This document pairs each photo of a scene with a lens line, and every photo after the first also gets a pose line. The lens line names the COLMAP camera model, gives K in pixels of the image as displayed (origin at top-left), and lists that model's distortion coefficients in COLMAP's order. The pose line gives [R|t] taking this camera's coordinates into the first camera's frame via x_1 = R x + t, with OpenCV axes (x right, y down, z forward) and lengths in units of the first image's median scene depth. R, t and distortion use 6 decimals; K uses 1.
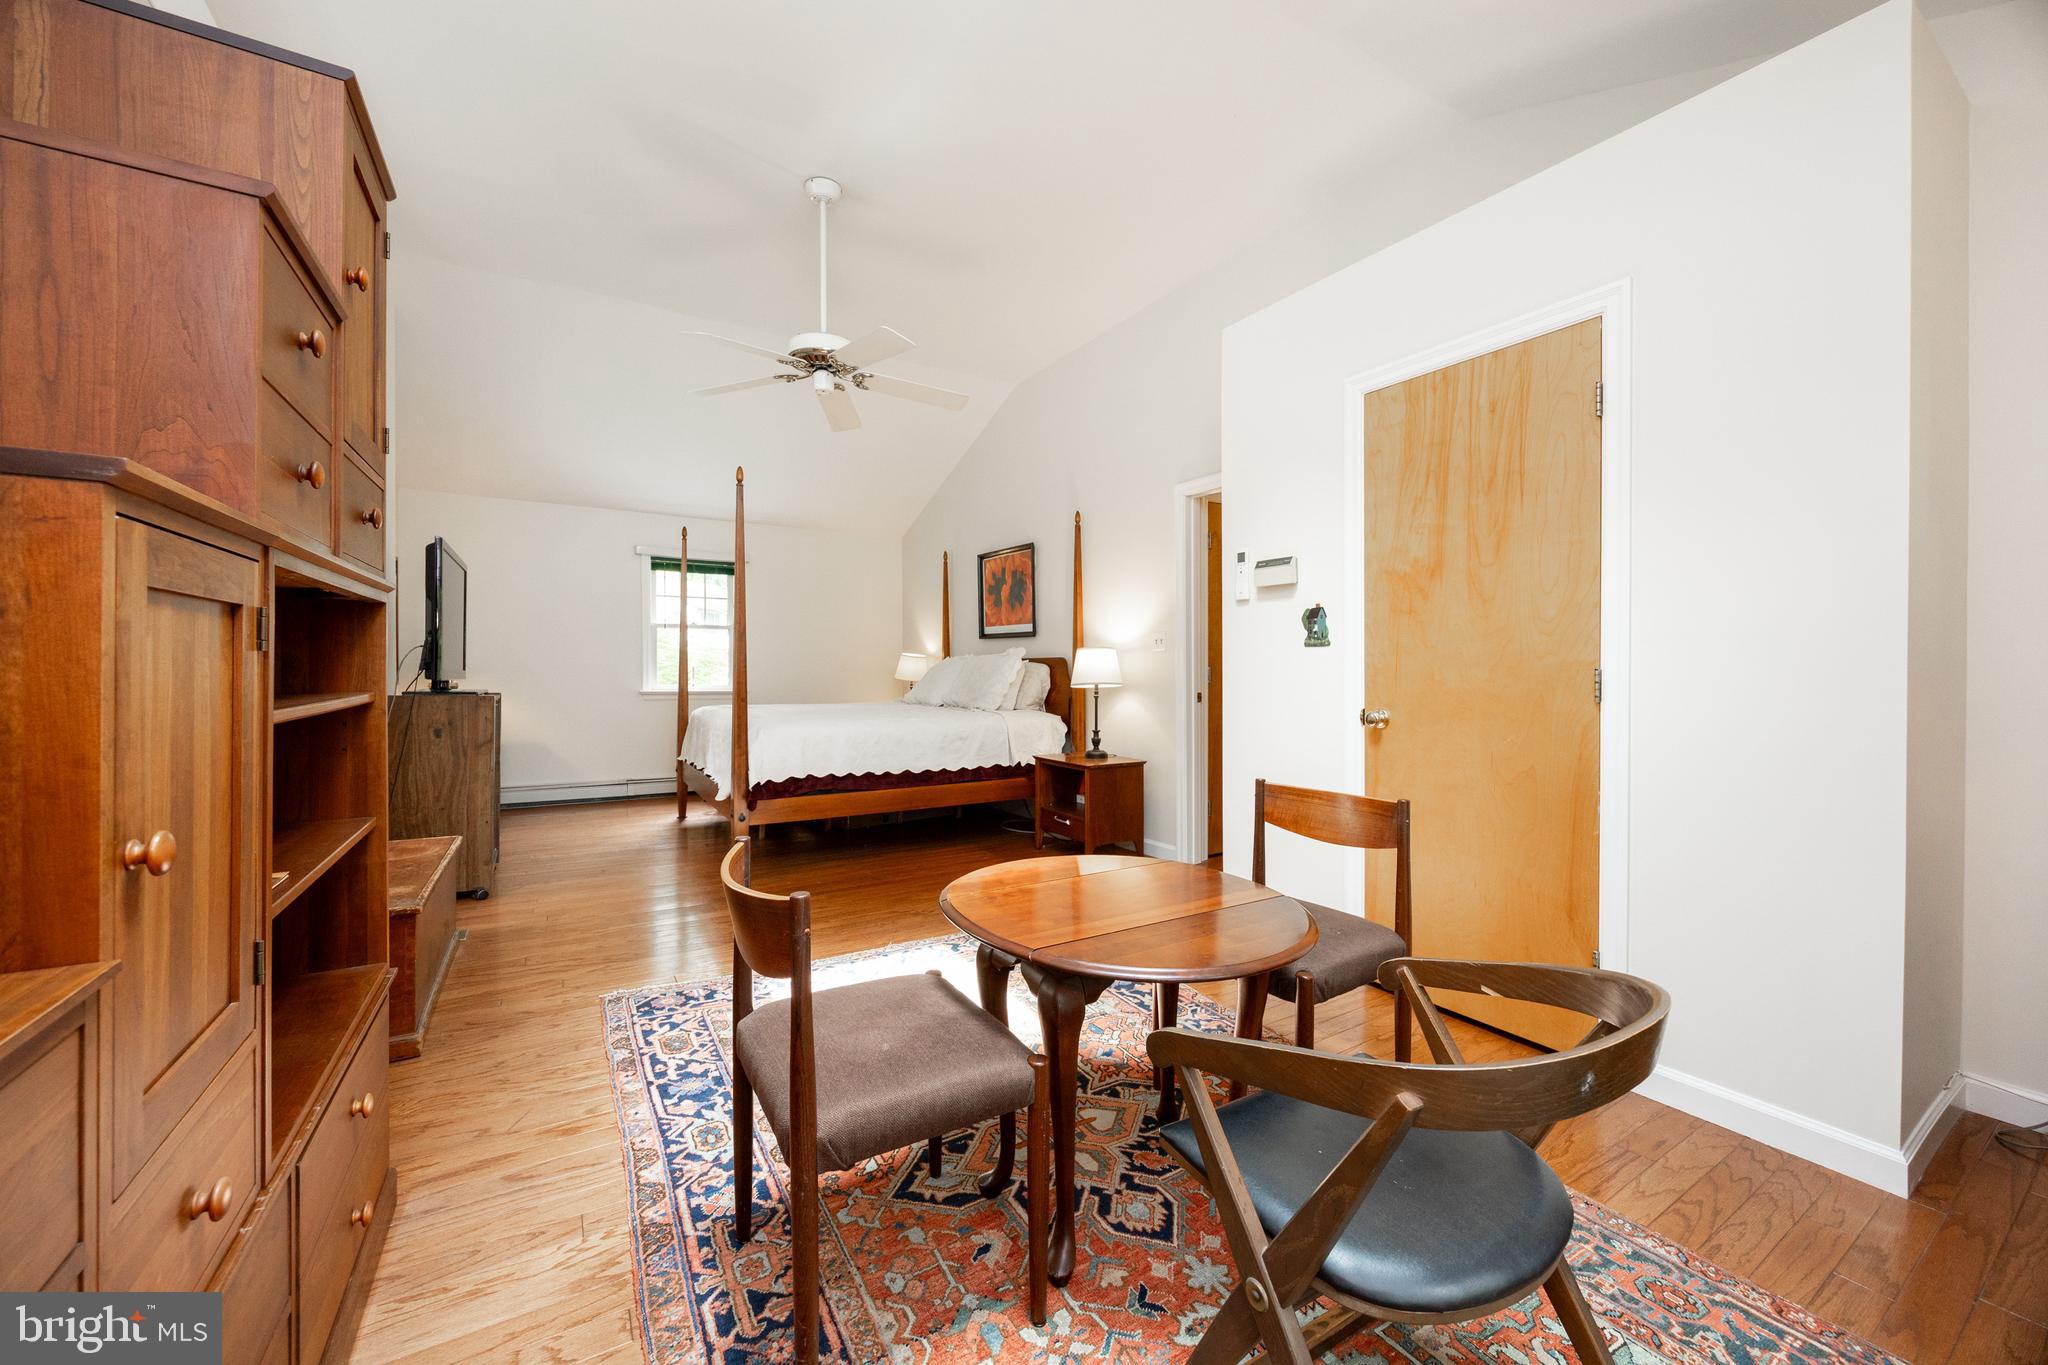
lens RADIAL K [[781.0, 0, 1020.4], [0, 781.0, 665.2], [0, 0, 1]] dist [-0.001748, 0.000664]
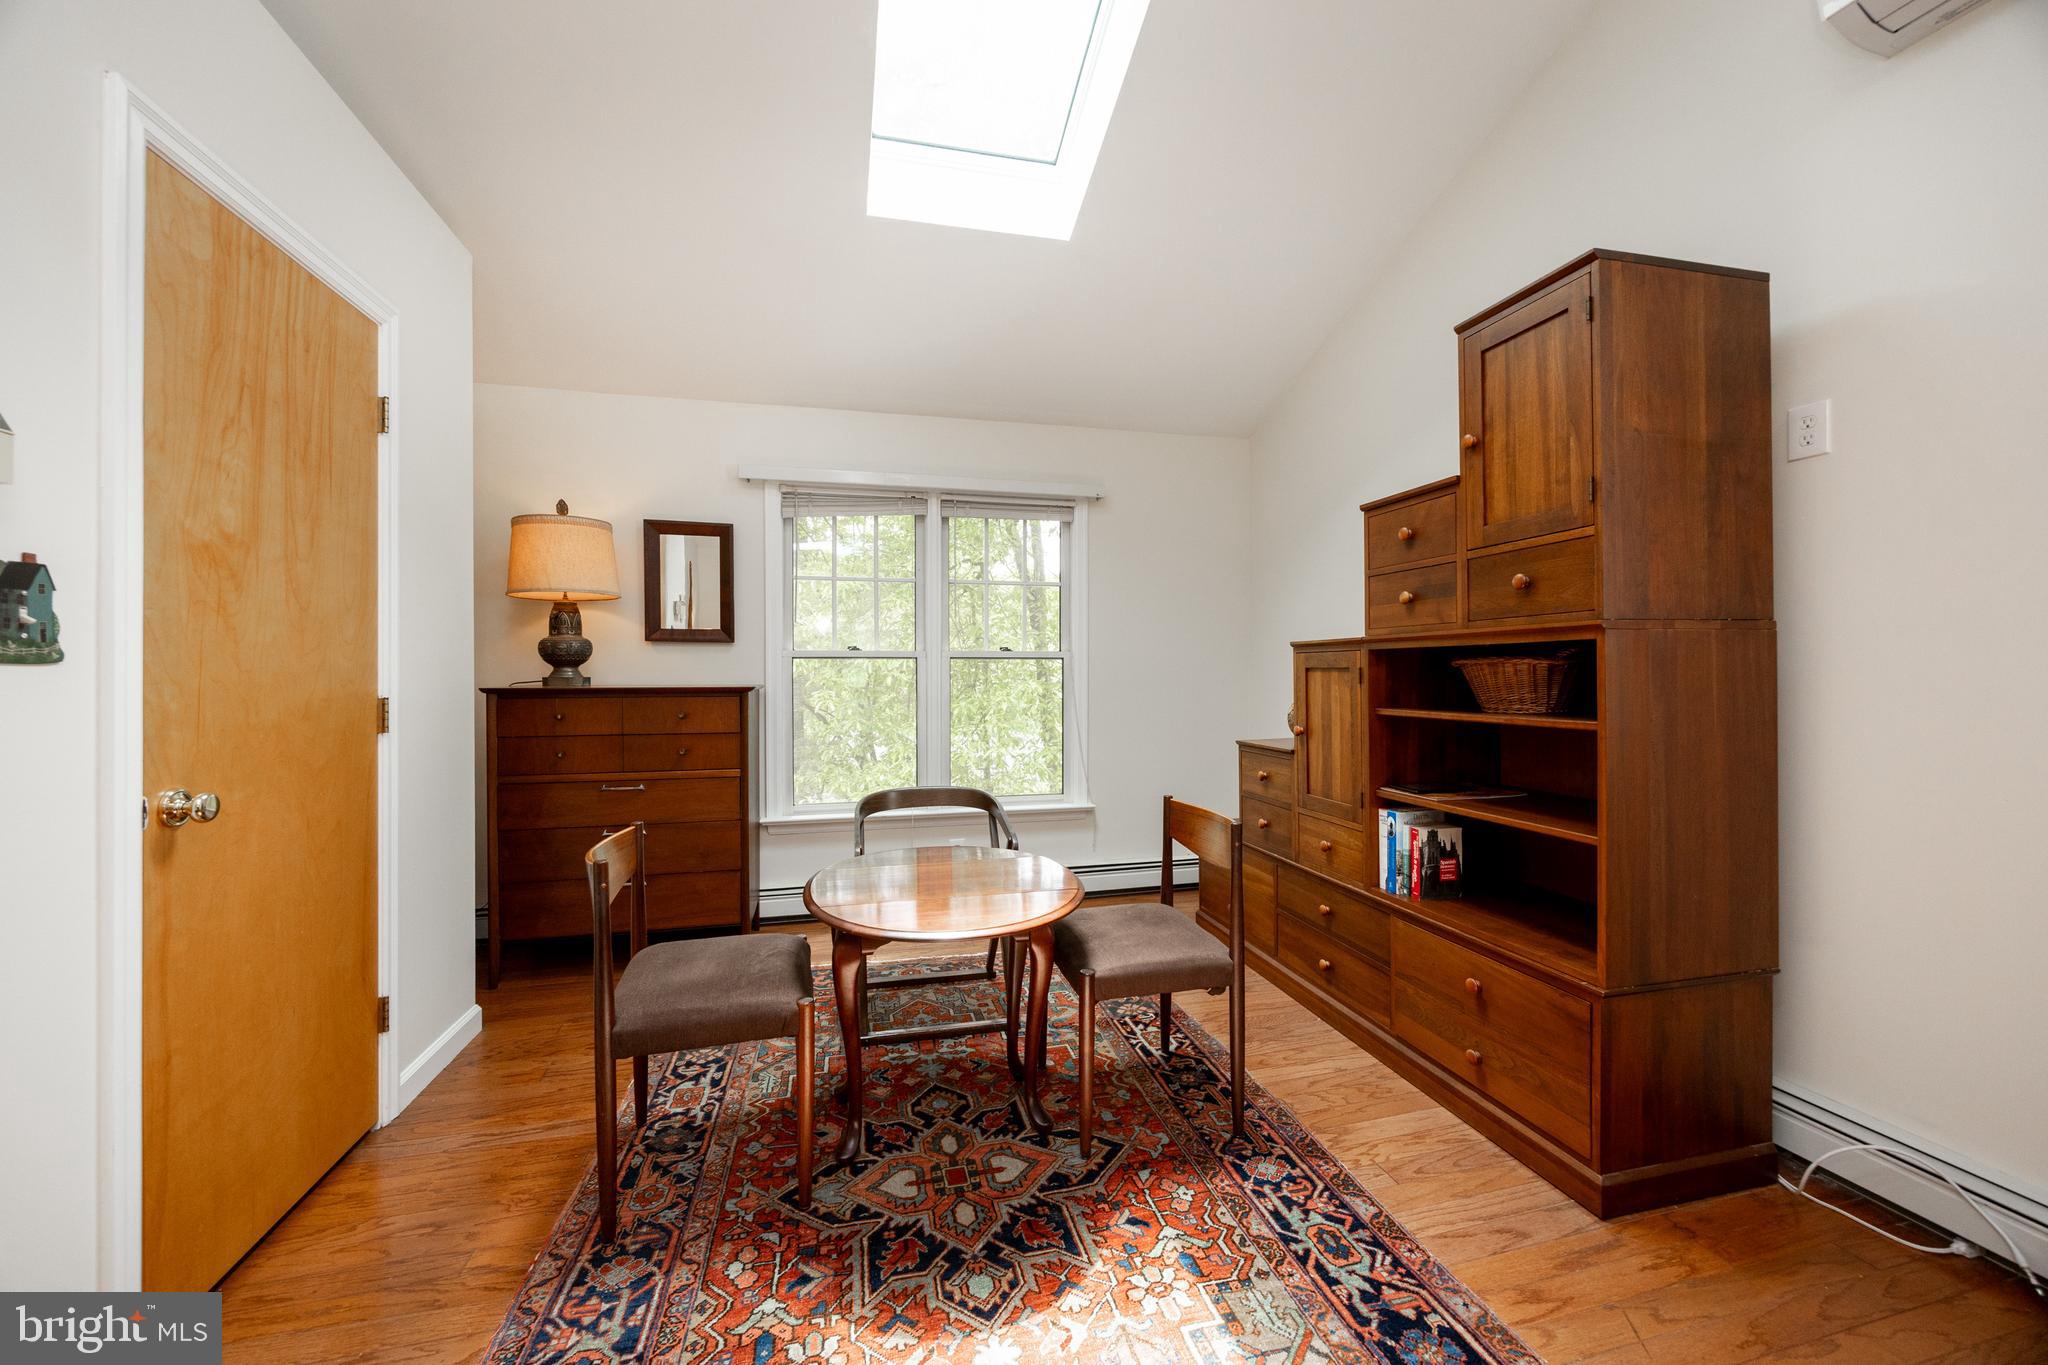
lens RADIAL K [[781.0, 0, 1017.7], [0, 781.0, 672.4], [0, 0, 1]] dist [-0.001748, 0.000664]
pose [[-0.953623, -0.002238, 0.300995, -0.241689], [-0.000529, 0.999983, 0.005760, -0.026708], [-0.301003, 0.005333, -0.953608, 1.442611]]
